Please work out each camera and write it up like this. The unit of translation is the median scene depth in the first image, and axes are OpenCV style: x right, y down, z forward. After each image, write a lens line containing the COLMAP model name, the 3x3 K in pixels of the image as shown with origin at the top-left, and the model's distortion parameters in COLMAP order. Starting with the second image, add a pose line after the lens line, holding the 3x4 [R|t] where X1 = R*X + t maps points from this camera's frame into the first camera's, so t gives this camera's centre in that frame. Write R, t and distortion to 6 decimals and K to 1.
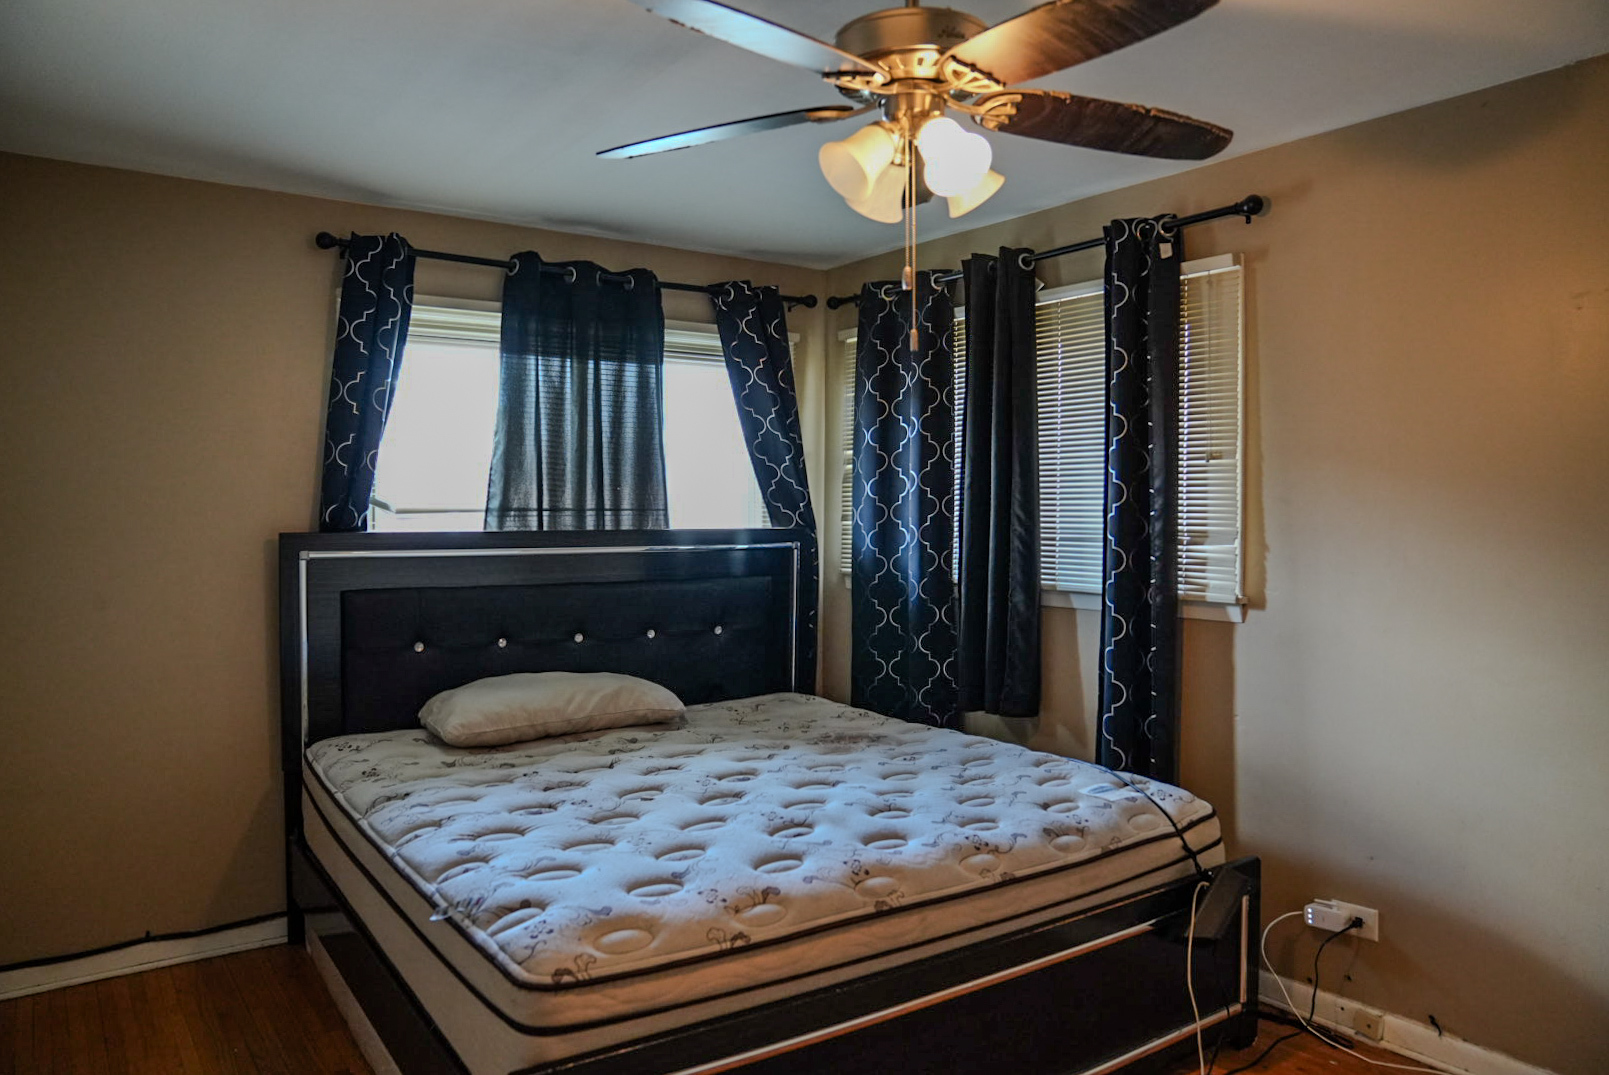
lens RADIAL K [[1132.3, 0, 793.3], [0, 1132.3, 531.8], [0, 0, 1]] dist [-0.109746, 0.073904]
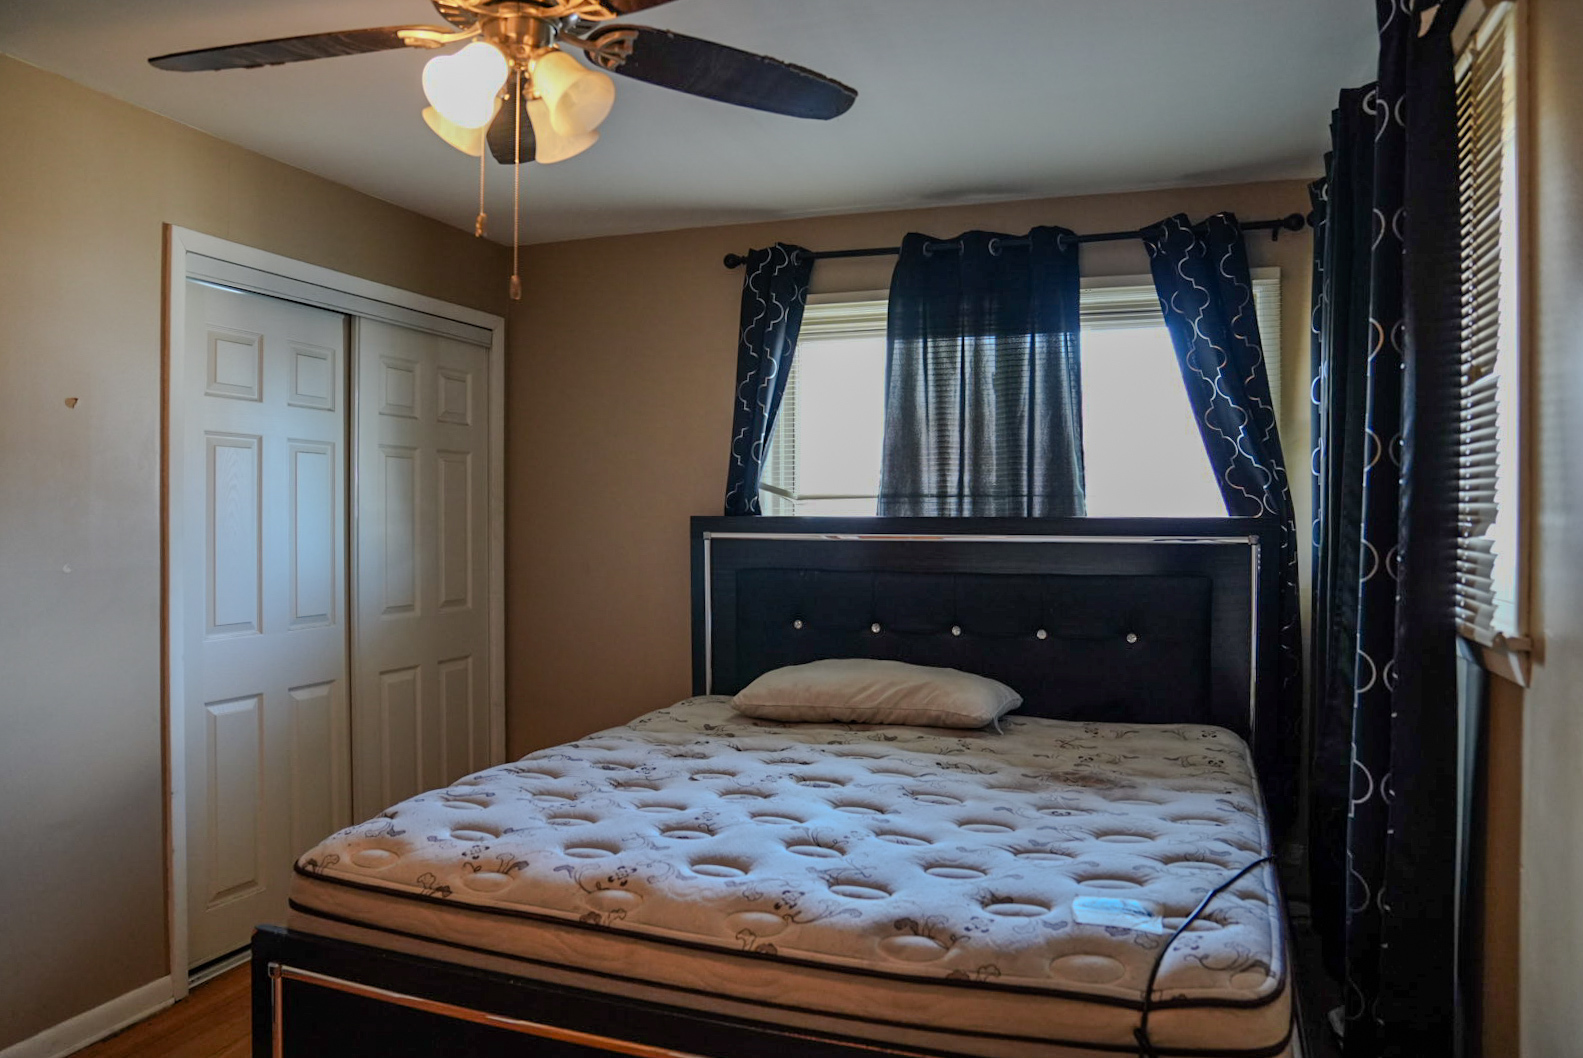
lens RADIAL K [[1114.0, 0, 785.4], [0, 1114.0, 539.5], [0, 0, 1]] dist [-0.109746, 0.073904]
pose [[0.576354, 0.018561, -0.816989, 0.529994], [-0.019557, 0.999769, 0.008917, 0.013138], [0.816966, 0.010838, 0.576584, 0.374269]]
